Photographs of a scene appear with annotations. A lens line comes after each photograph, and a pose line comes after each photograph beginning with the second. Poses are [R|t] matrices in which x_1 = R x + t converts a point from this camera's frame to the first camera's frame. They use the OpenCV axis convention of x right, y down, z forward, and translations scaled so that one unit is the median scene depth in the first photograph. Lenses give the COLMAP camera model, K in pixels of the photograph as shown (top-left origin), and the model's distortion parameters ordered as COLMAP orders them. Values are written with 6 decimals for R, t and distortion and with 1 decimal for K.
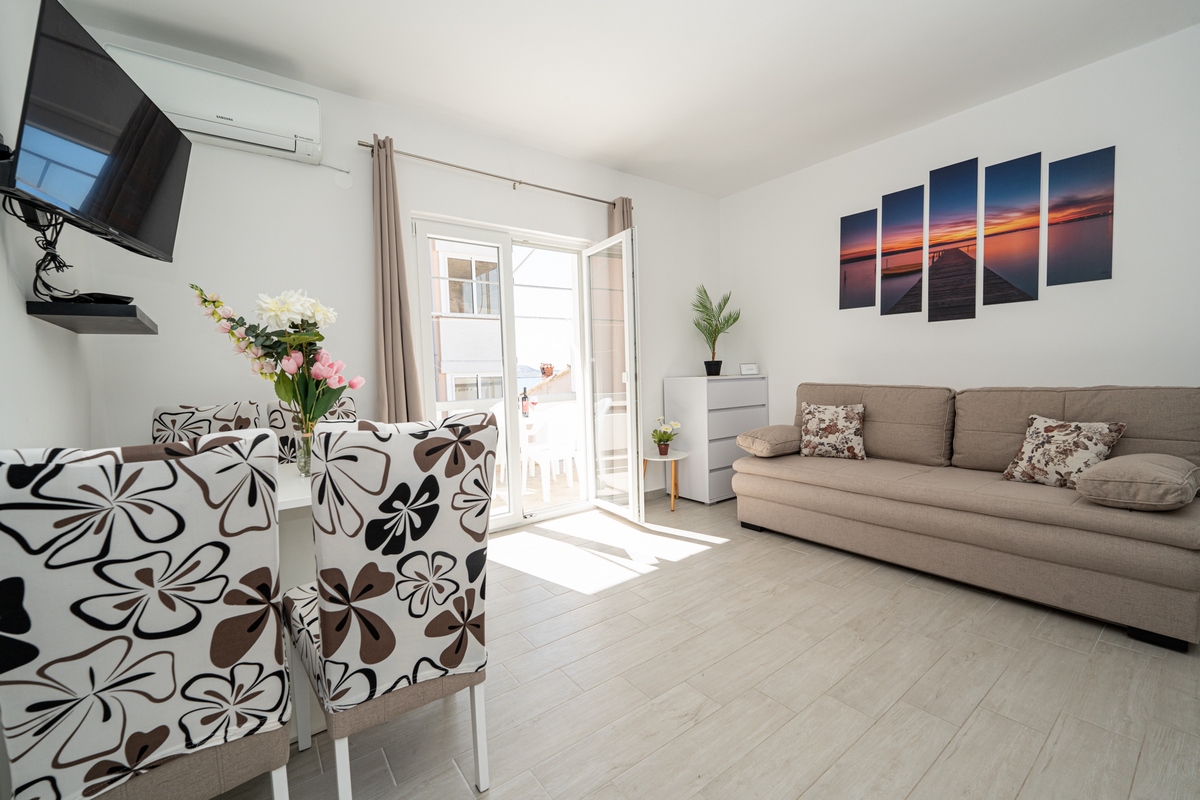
lens RADIAL K [[488.3, 0, 597.5], [0, 488.3, 400.2], [0, 0, 1]] dist [-0.007000, -0.002240]
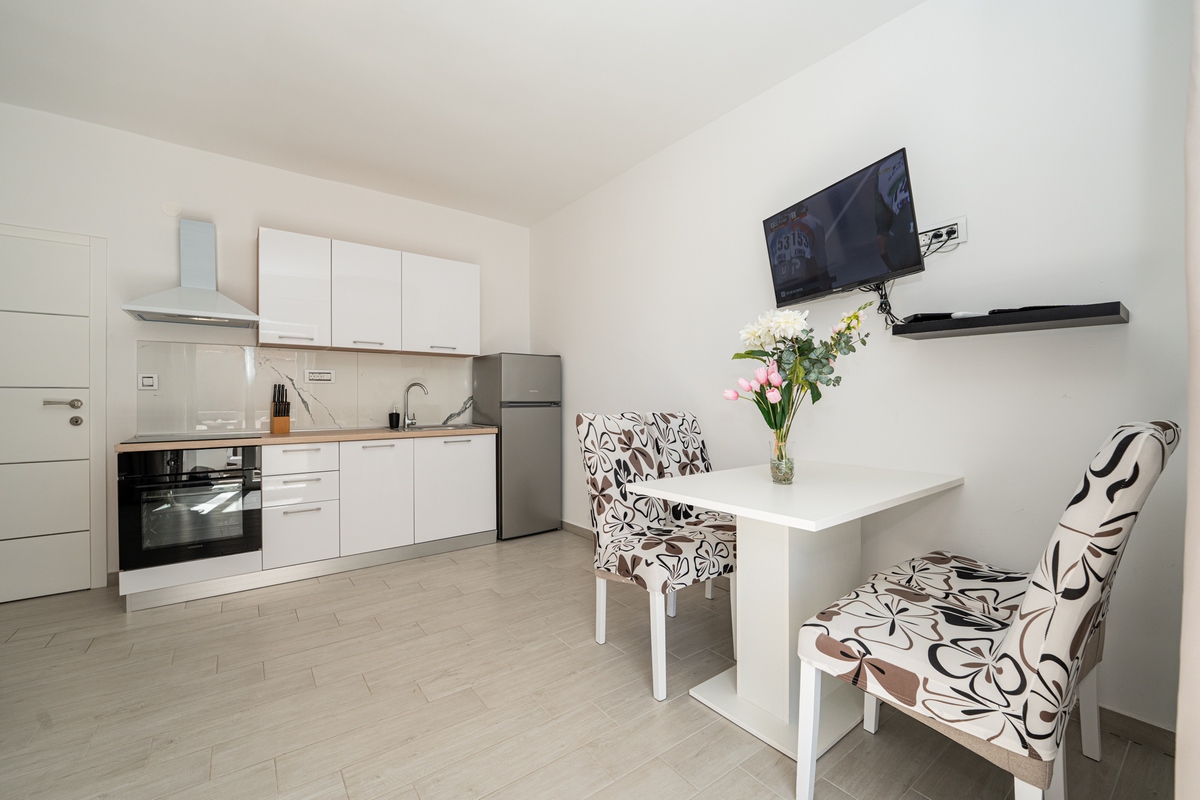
lens RADIAL K [[488.3, 0, 605.0], [0, 488.3, 405.5], [0, 0, 1]] dist [-0.007000, -0.002240]
pose [[-0.999218, 0.034541, -0.019244, -0.114054], [0.033250, 0.997410, 0.063775, -0.055006], [0.021397, 0.063085, -0.997779, 1.199142]]
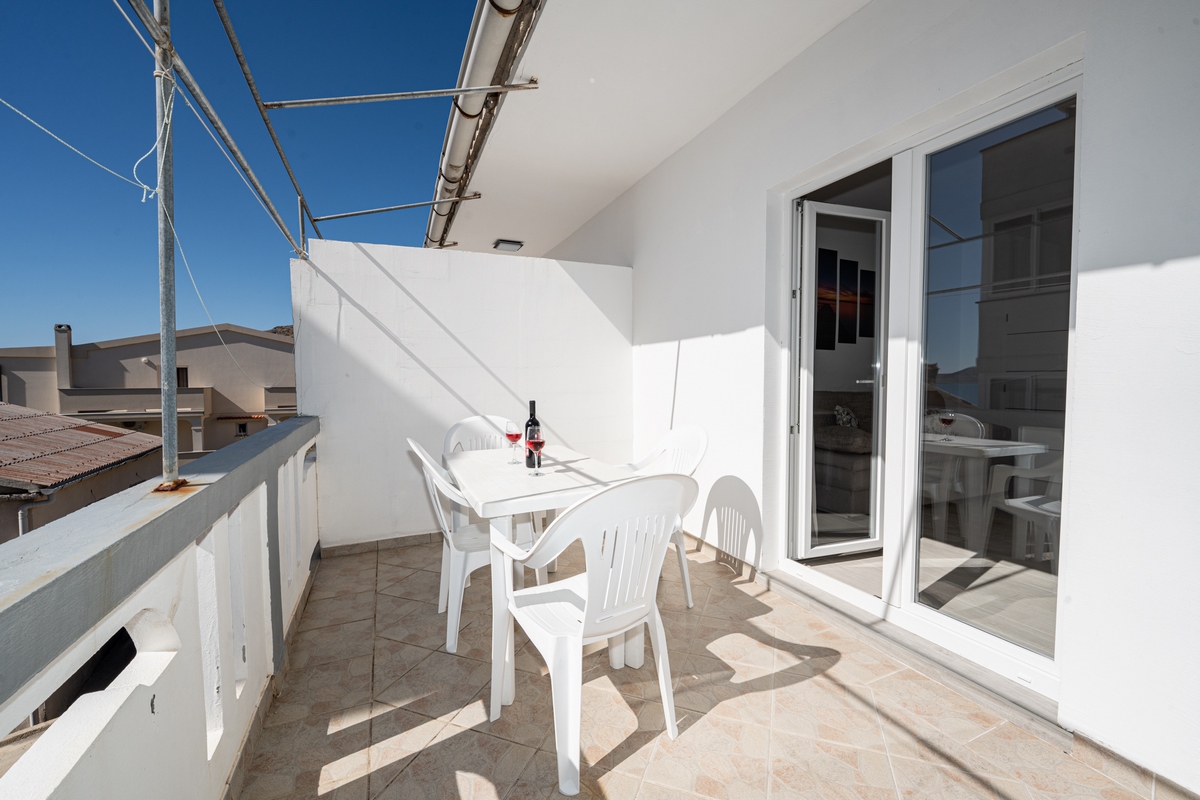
lens RADIAL K [[488.3, 0, 601.8], [0, 488.3, 408.4], [0, 0, 1]] dist [-0.007000, -0.002240]
pose [[0.213097, -0.021155, 0.976802, -1.034456], [0.056201, 0.998376, 0.009361, -0.038471], [-0.975413, 0.052902, 0.213939, 1.523812]]
